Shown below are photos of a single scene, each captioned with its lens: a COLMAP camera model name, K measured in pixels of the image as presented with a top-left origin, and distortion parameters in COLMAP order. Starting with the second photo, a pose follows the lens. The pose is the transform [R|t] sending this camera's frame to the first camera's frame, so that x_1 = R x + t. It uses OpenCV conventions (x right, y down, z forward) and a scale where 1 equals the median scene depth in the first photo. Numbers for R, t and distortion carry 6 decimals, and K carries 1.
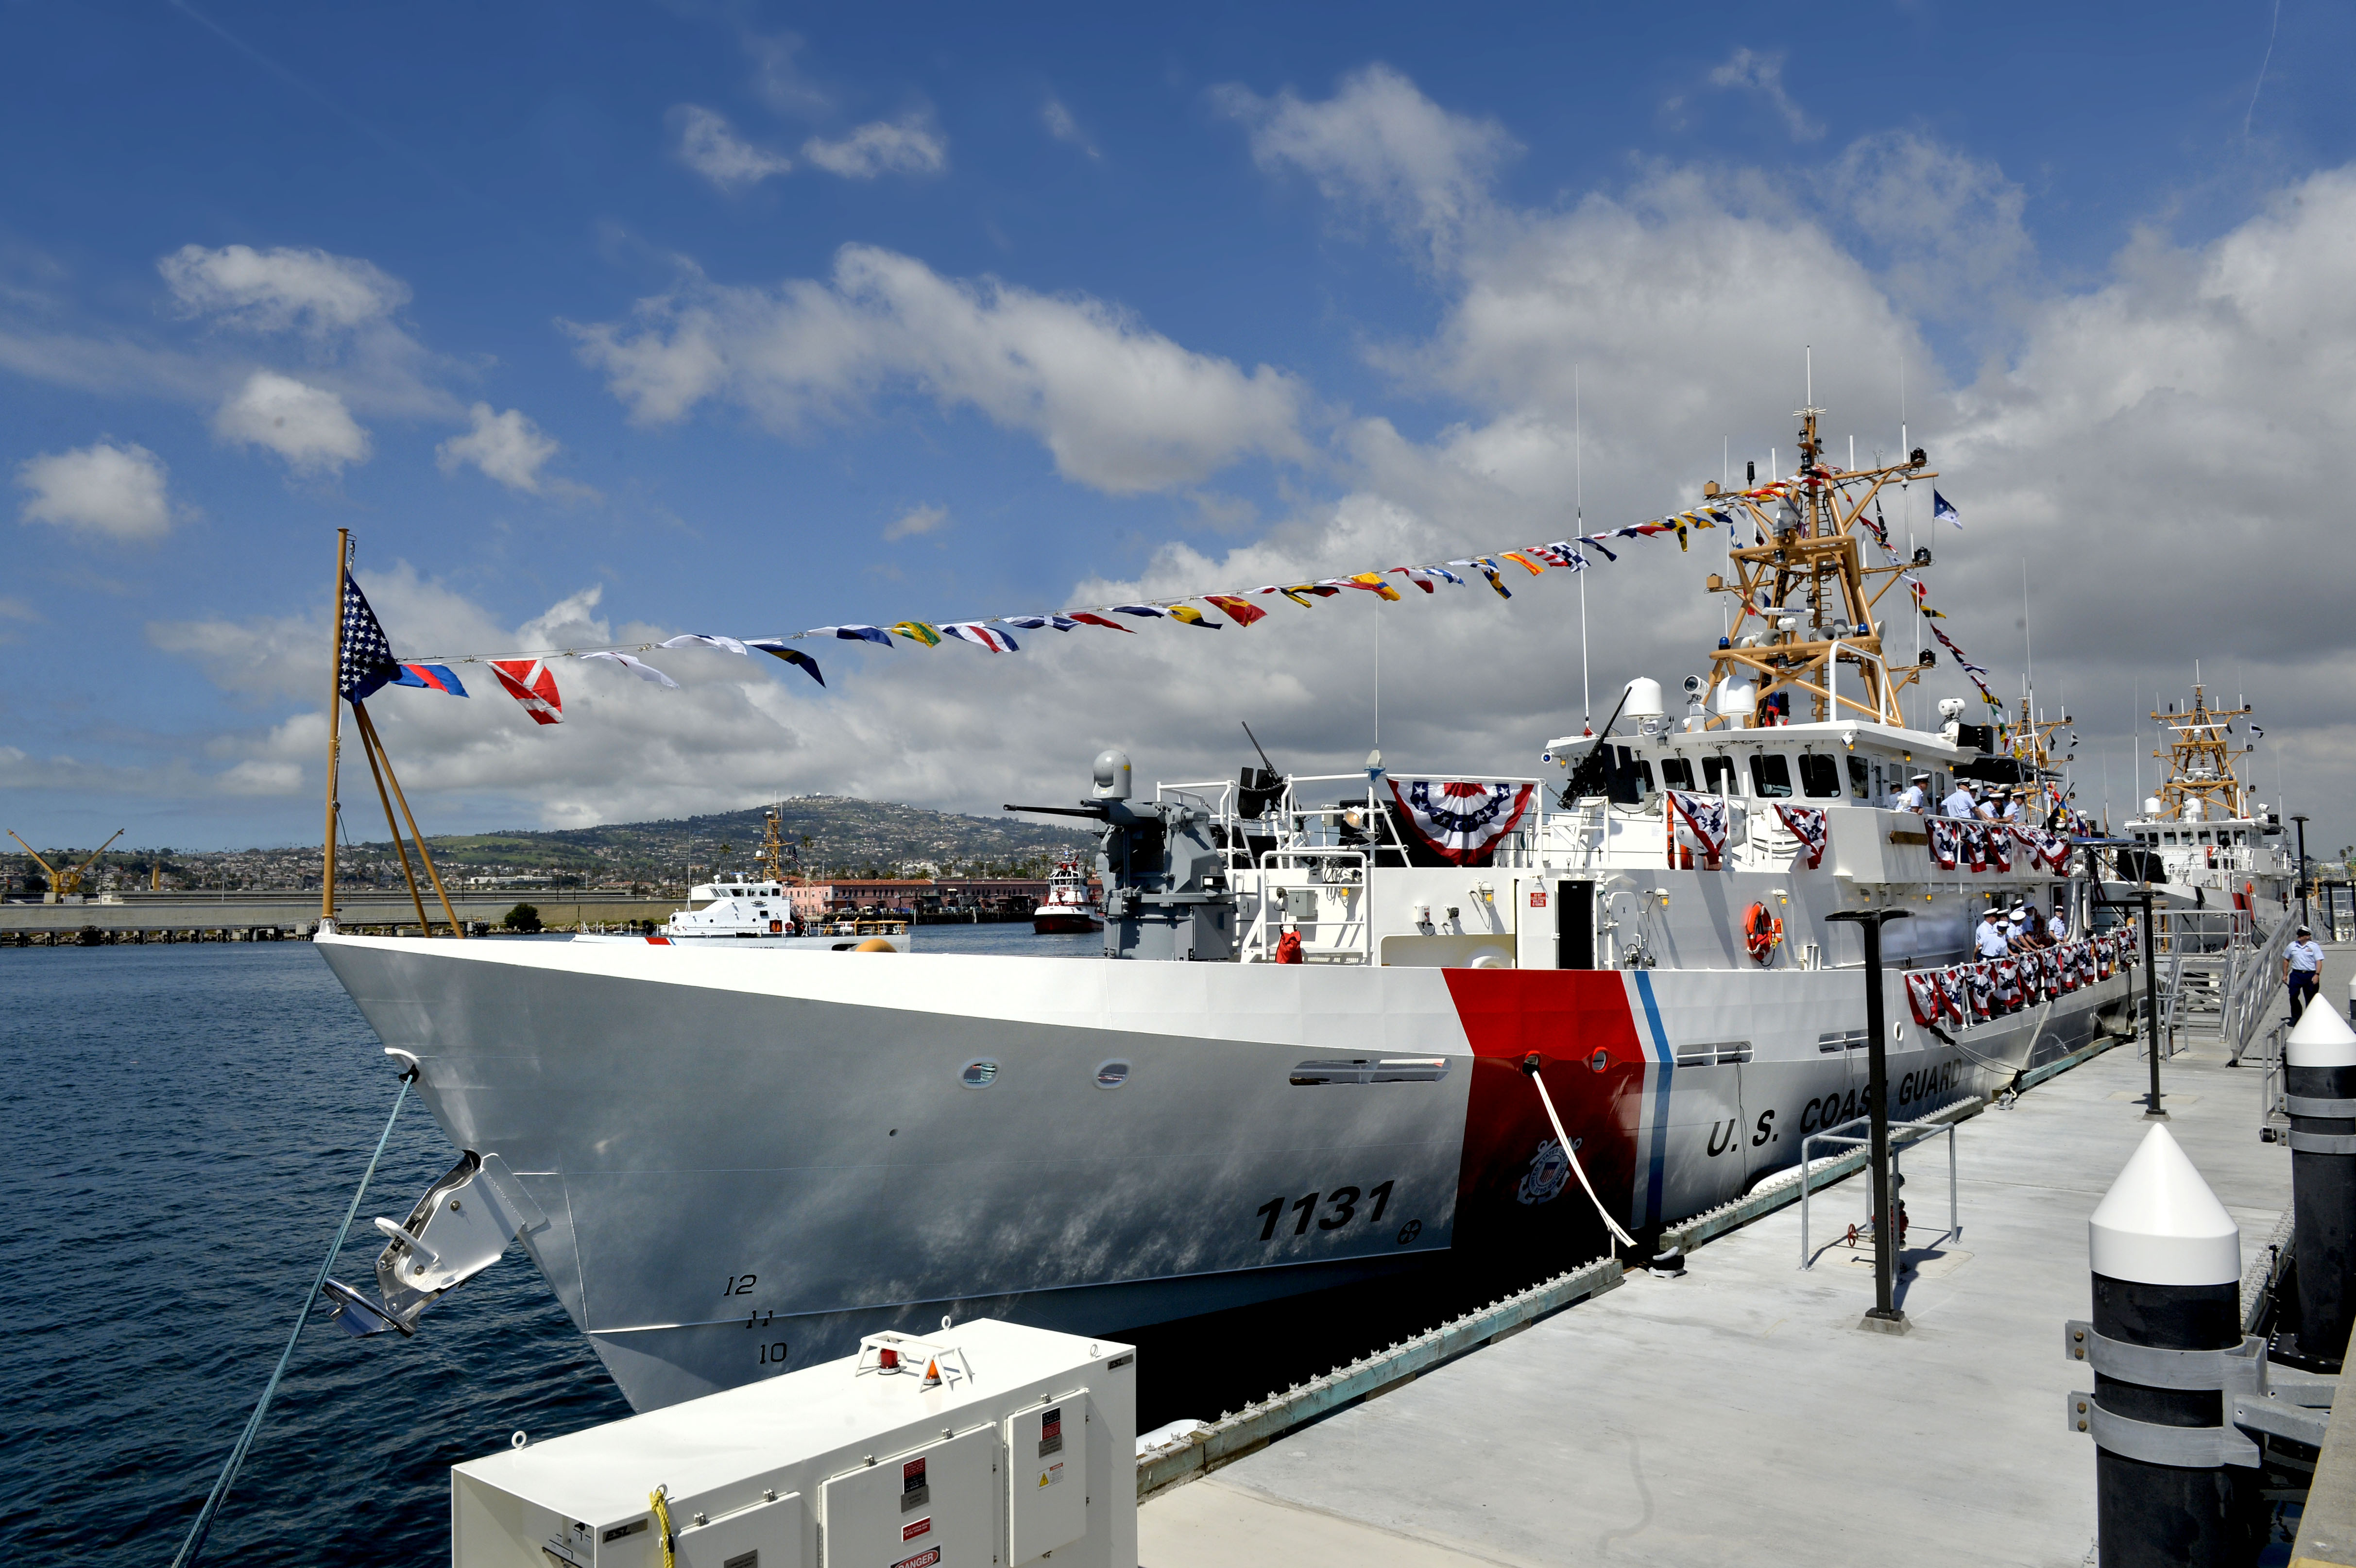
lens RADIAL K [[1673.4, 0, 1226.1], [0, 1673.4, 771.7], [0, 0, 1]] dist [-0.064551, -0.001194]
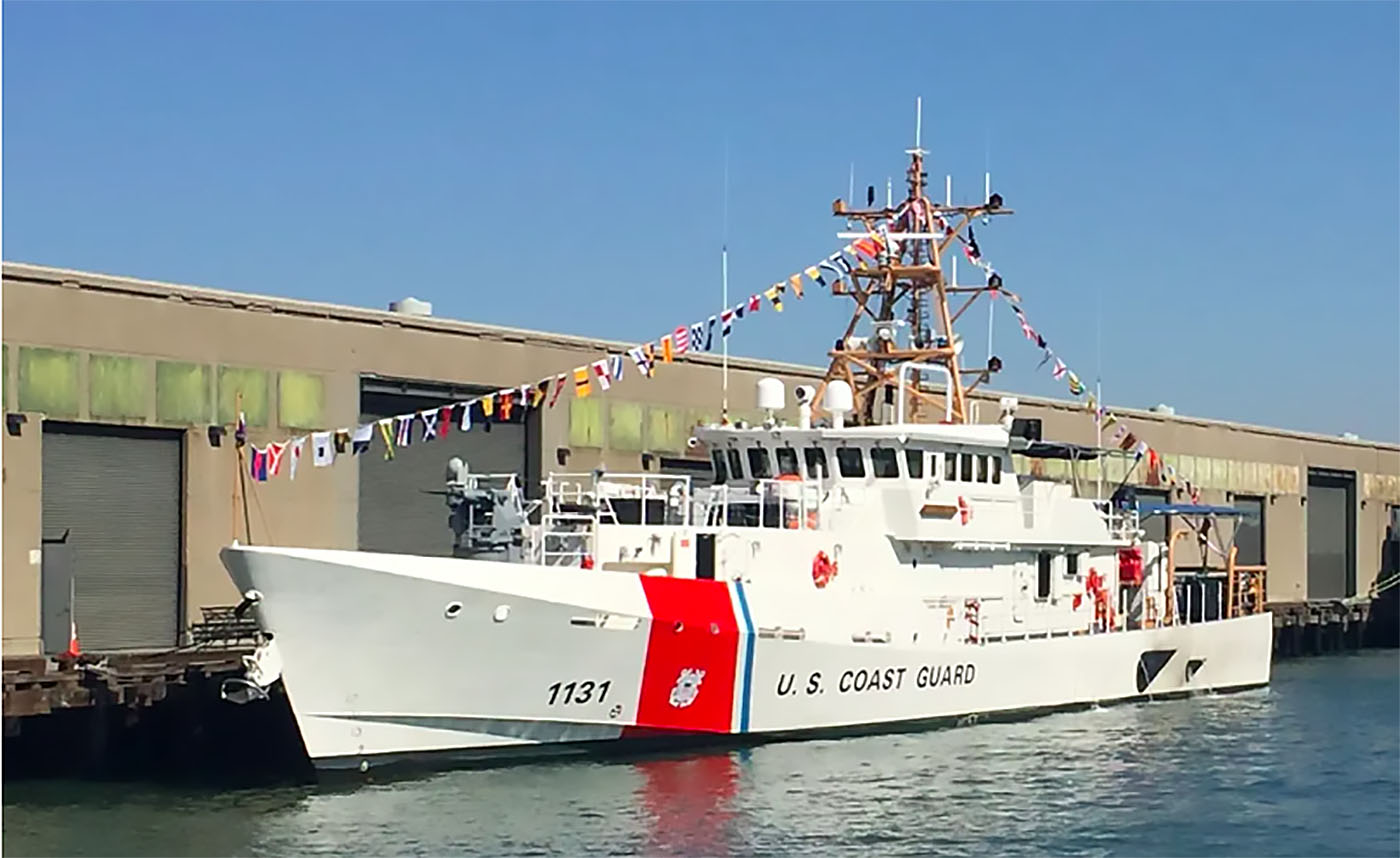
lens RADIAL K [[3423.1, 0, 700.0], [0, 3423.1, 429.0], [0, 0, 1]] dist [-1.655654, 0.000317]
pose [[0.980987, 0.027930, 0.192054, -0.525417], [-0.035014, 0.998822, 0.033587, -0.177581], [-0.190890, -0.039673, 0.980809, -2.697341]]
